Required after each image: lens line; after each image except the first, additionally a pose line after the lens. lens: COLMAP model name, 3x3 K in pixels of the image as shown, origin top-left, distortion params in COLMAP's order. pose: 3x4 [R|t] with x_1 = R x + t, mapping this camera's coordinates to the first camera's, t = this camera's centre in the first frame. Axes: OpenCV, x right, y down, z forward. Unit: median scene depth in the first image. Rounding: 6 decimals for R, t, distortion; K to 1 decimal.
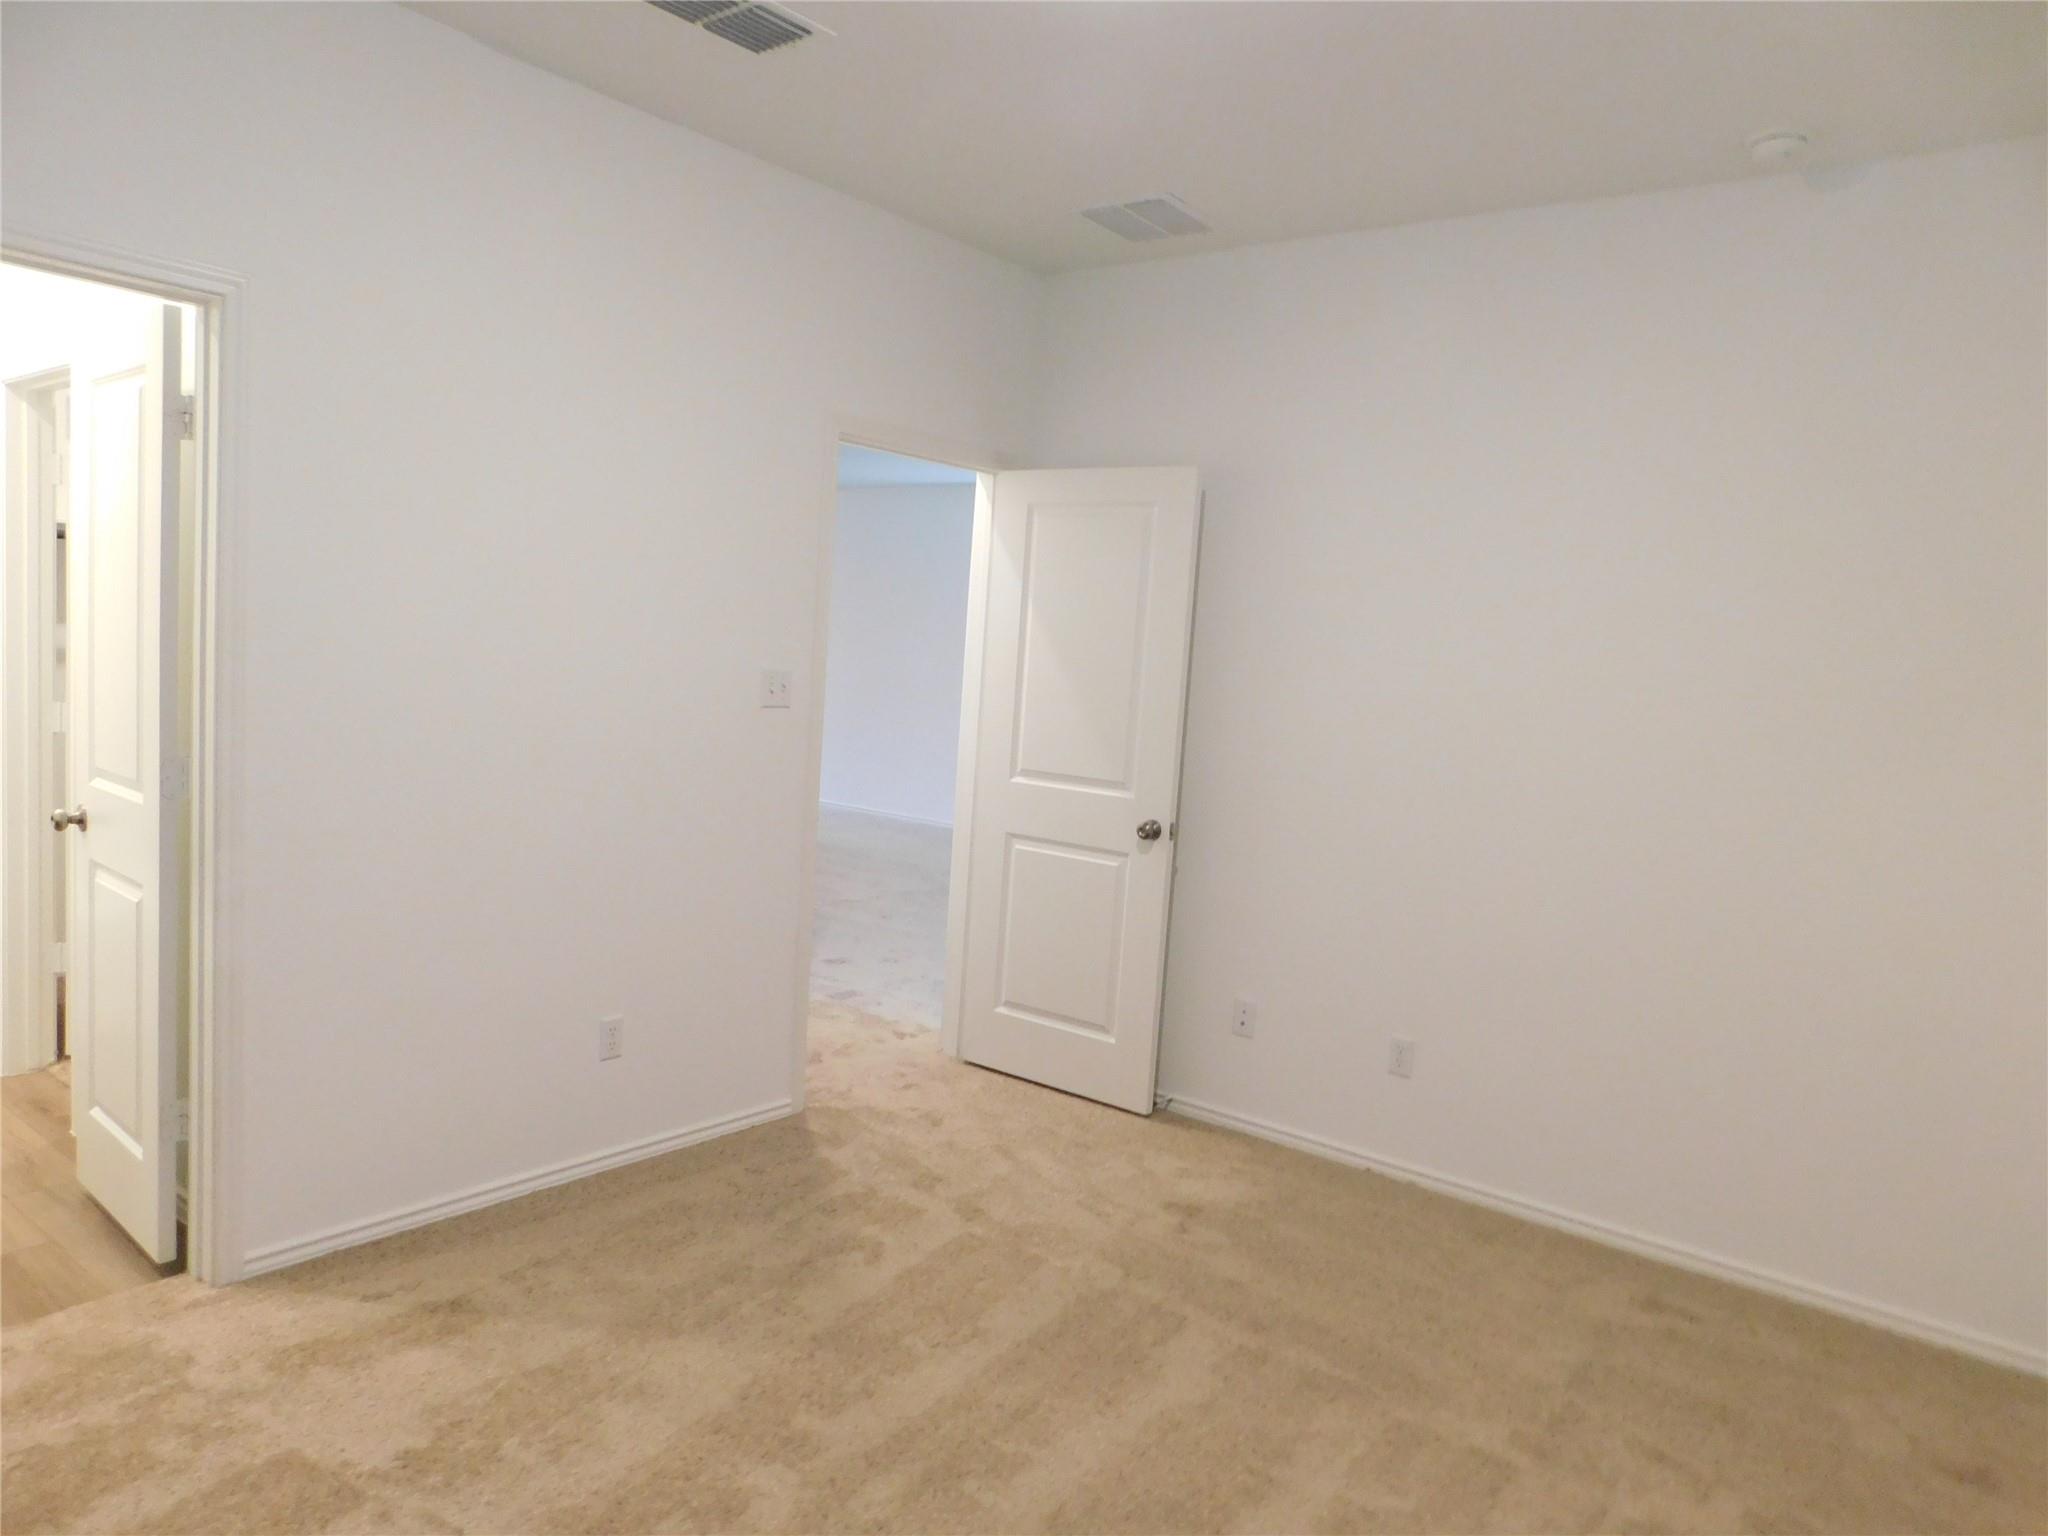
lens RADIAL K [[1377.2, 0, 1023.2], [0, 1377.2, 753.5], [0, 0, 1]] dist [-0.058908, 0.056051]
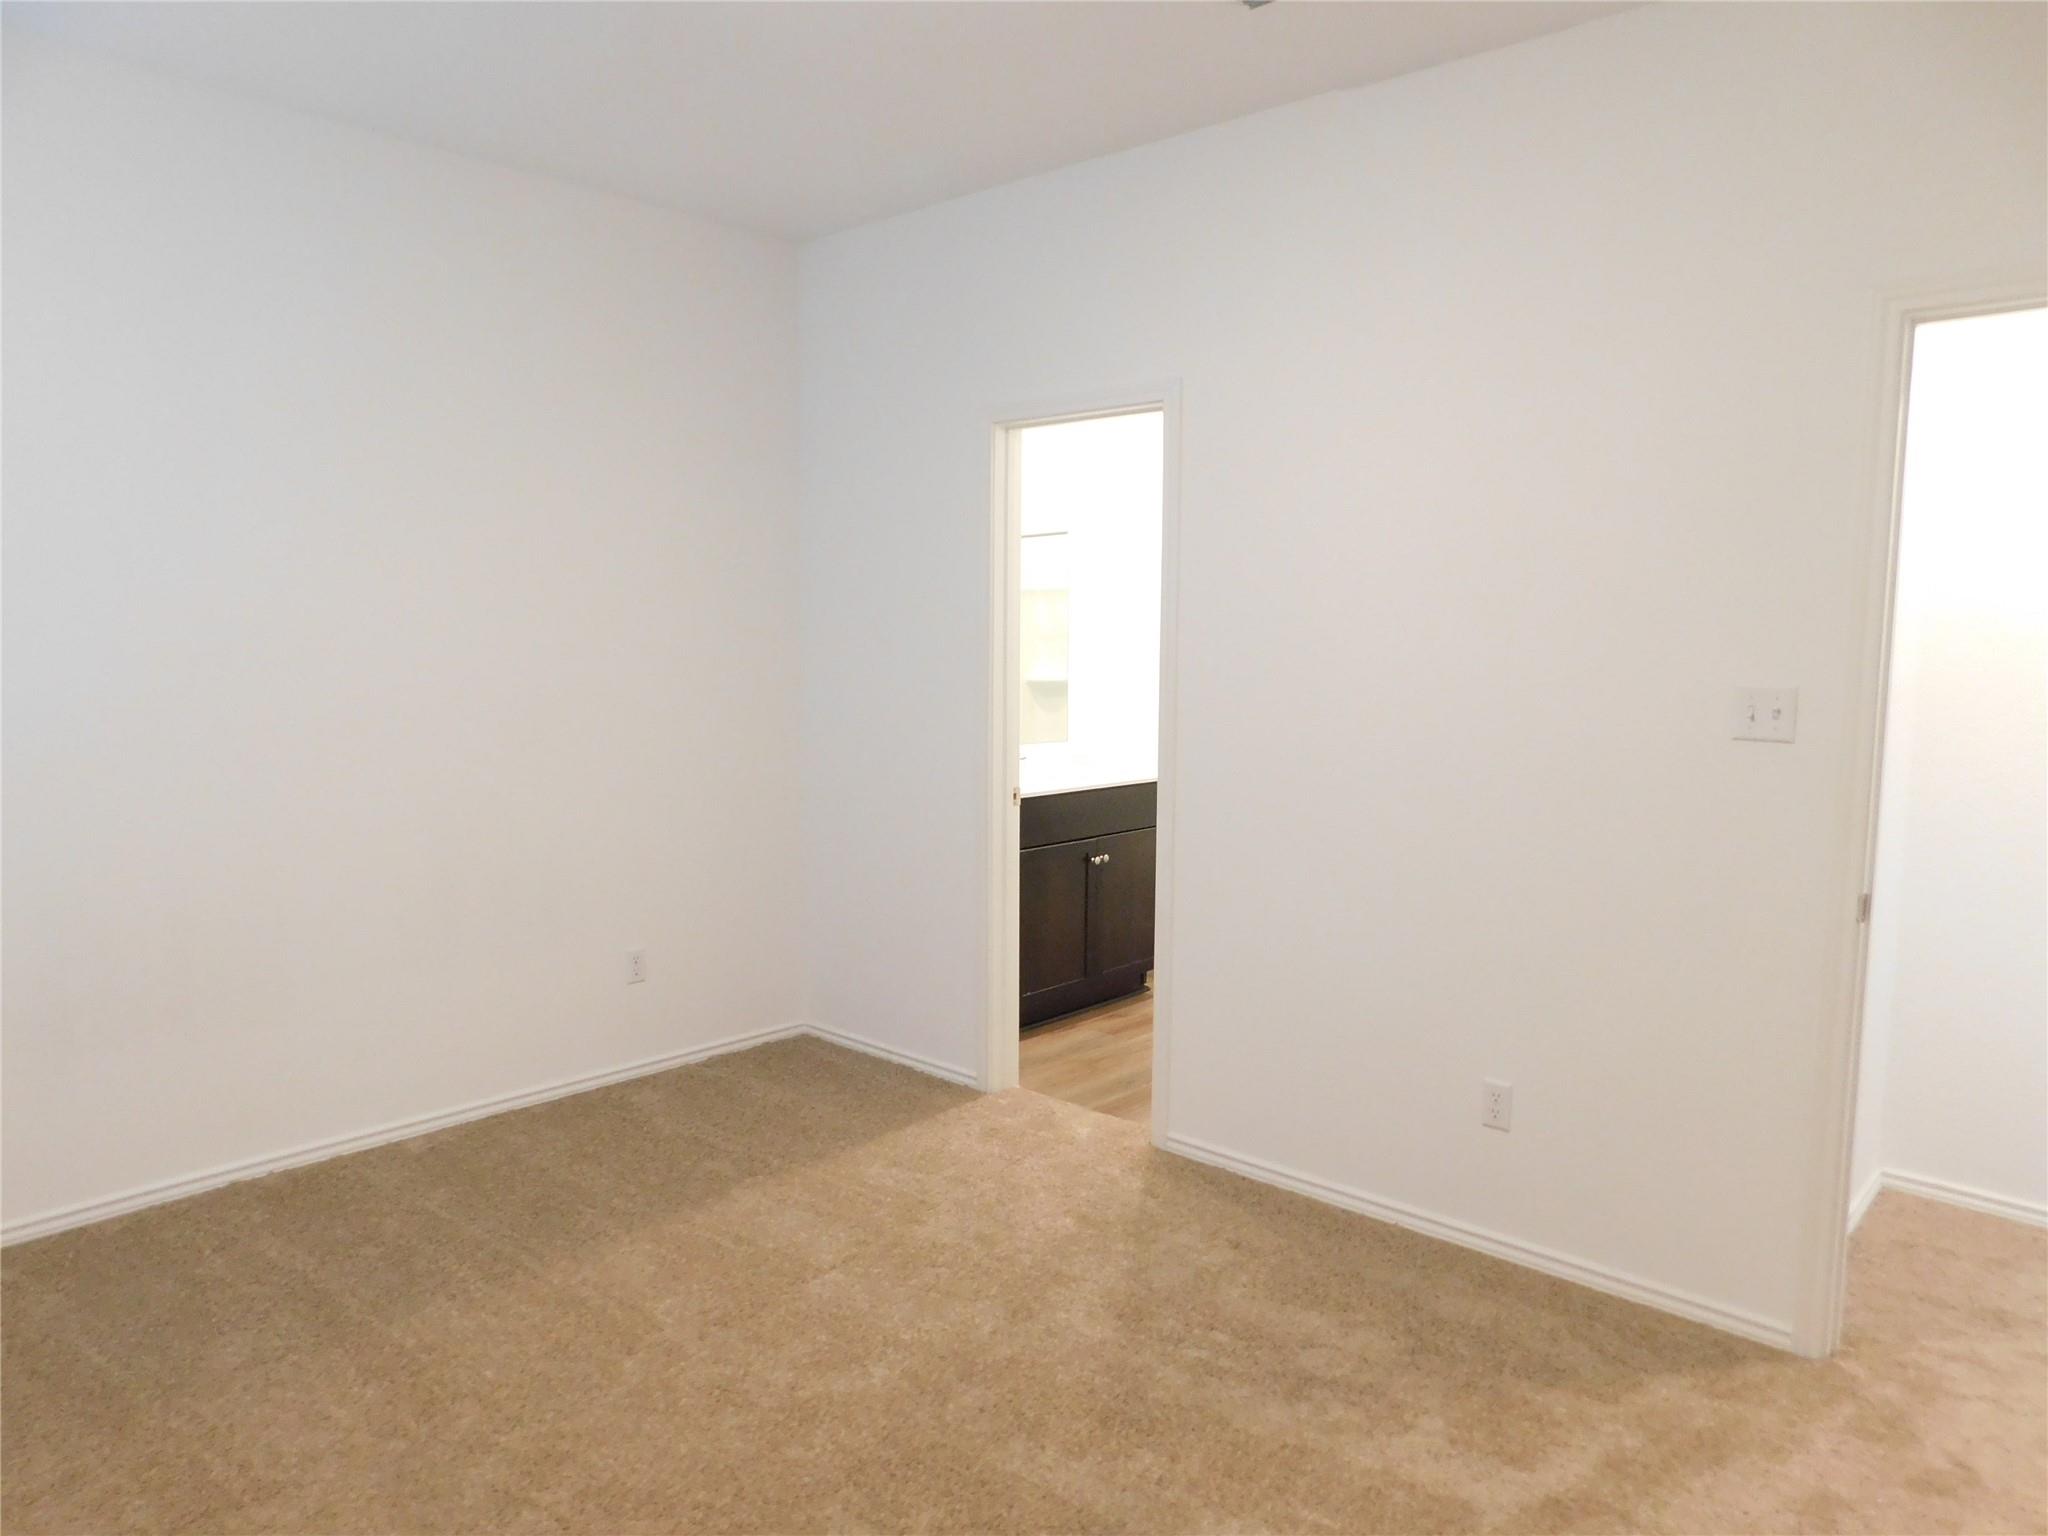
lens RADIAL K [[1377.2, 0, 1023.2], [0, 1377.2, 753.5], [0, 0, 1]] dist [-0.058908, 0.056051]
pose [[-0.071319, 0.029881, -0.997006, 0.589361], [-0.091684, 0.995123, 0.036383, -0.020220], [0.993231, 0.094004, -0.068232, 0.741896]]
